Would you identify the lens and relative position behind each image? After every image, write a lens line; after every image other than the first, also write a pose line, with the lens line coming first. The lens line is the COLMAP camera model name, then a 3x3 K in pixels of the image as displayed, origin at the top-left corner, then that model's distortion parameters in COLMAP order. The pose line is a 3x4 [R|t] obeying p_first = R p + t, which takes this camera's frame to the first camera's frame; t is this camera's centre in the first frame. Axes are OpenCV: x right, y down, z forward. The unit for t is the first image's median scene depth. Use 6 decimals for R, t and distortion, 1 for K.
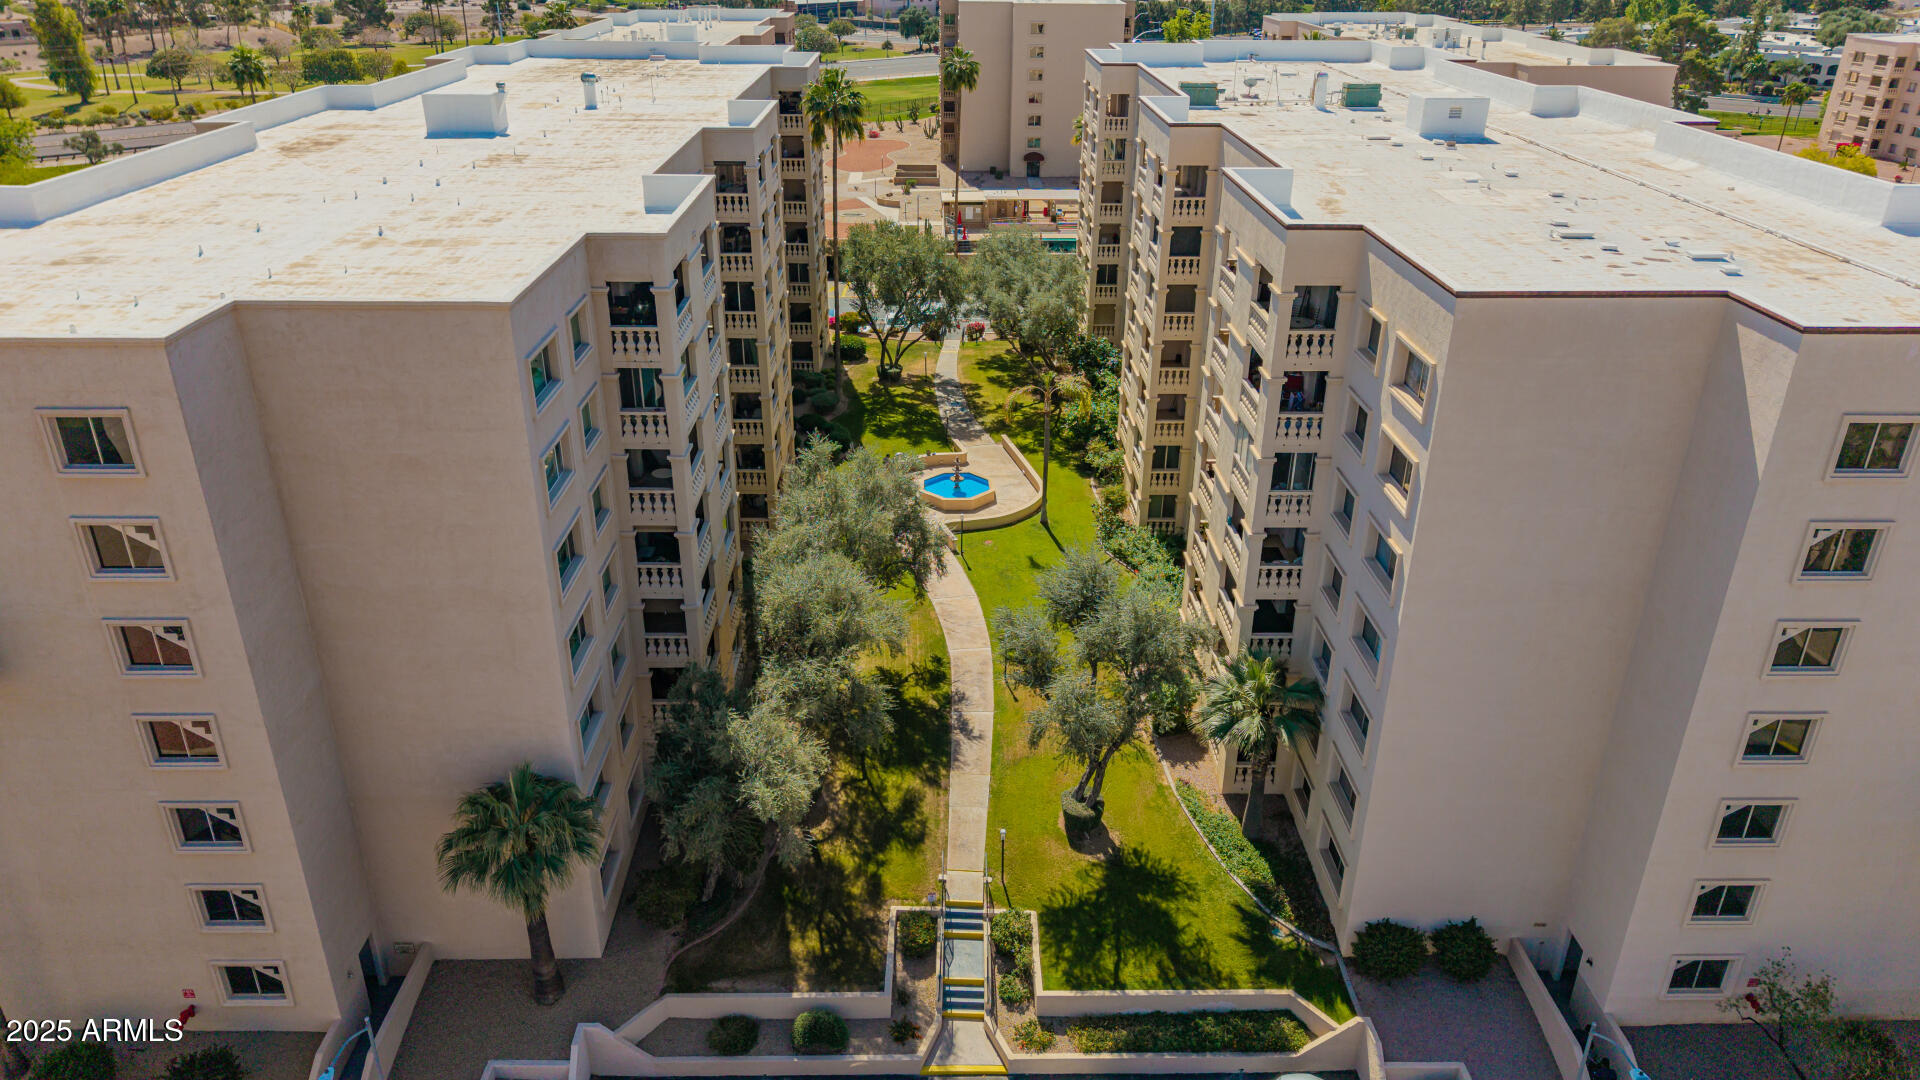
lens RADIAL K [[1309.8, 0, 960.0], [0, 1309.8, 540.0], [0, 0, 1]] dist [0.071431, -0.057485]
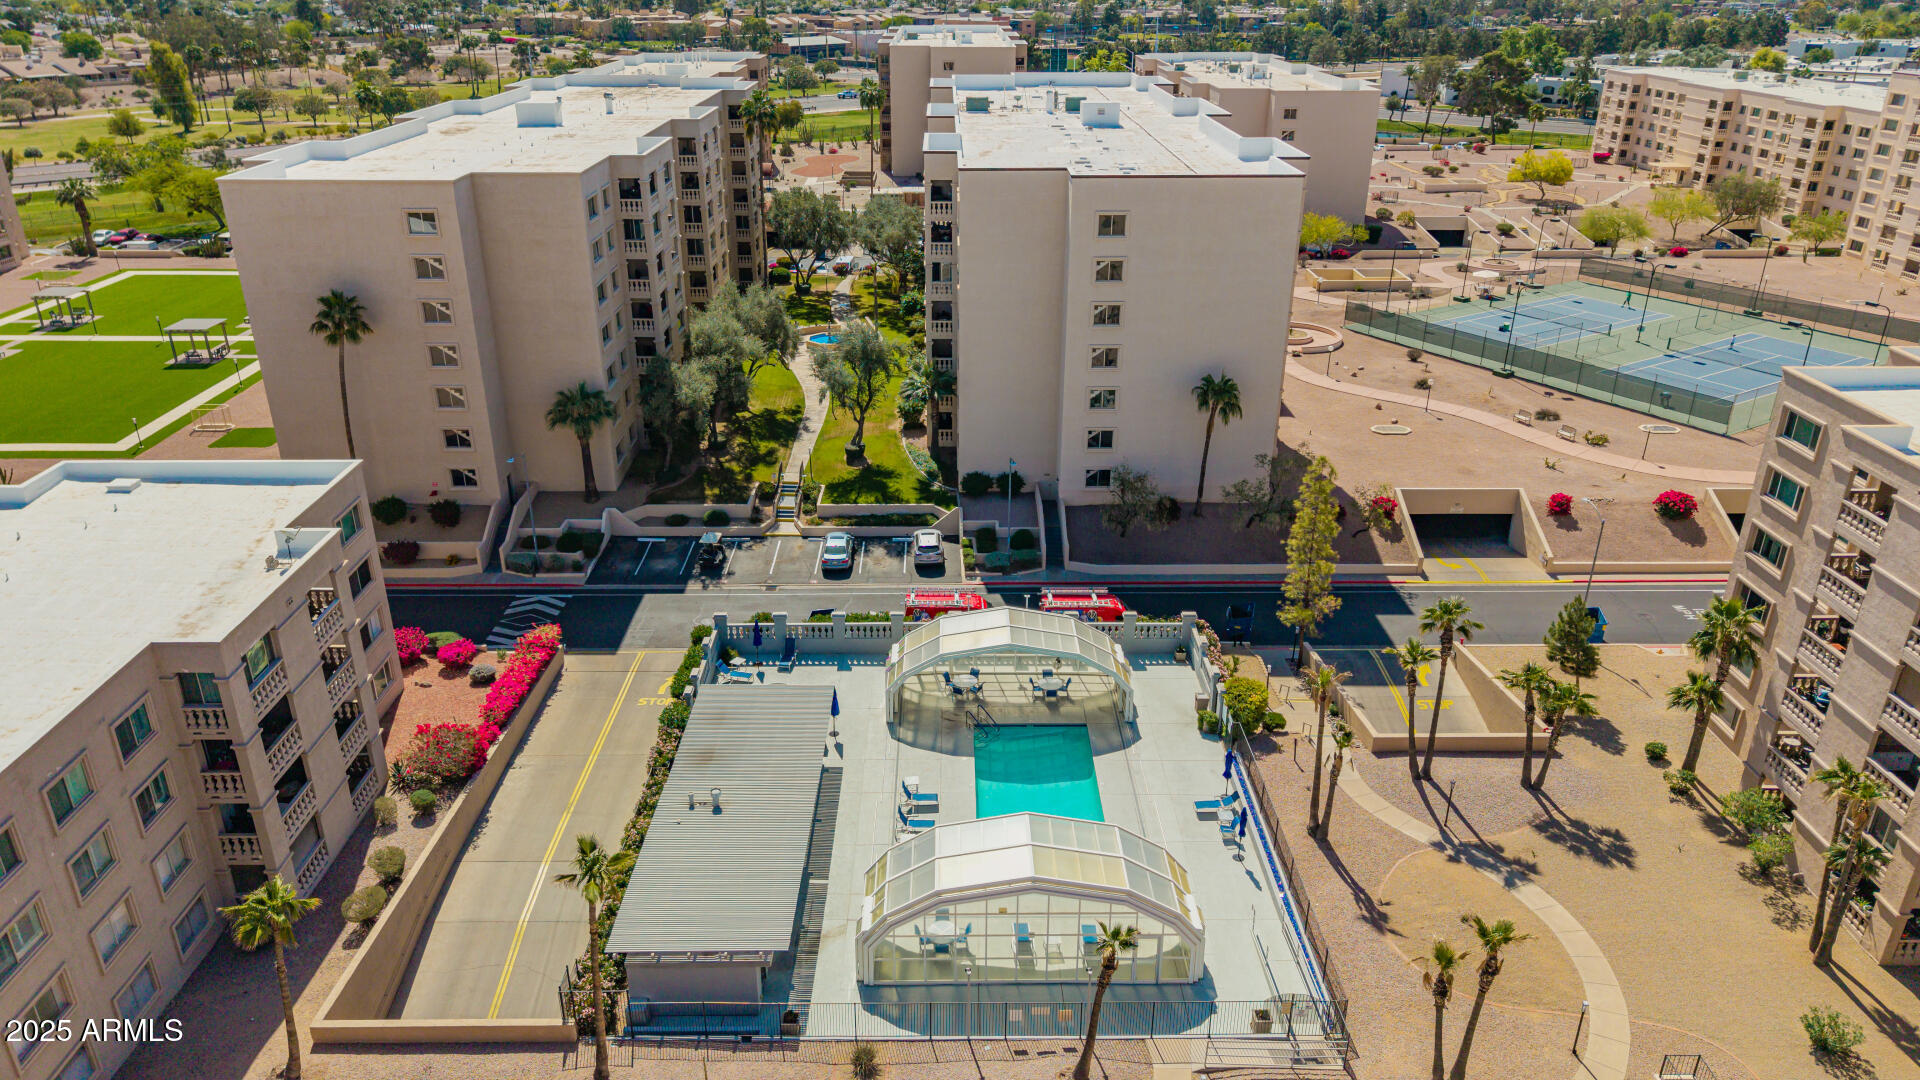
lens RADIAL K [[1309.8, 0, 960.0], [0, 1309.8, 540.0], [0, 0, 1]] dist [0.071431, -0.057485]
pose [[0.999967, -0.003114, -0.007439, 0.210695], [0.002923, 0.999670, -0.025508, 0.309346], [0.007516, 0.025485, 0.999647, -0.788631]]
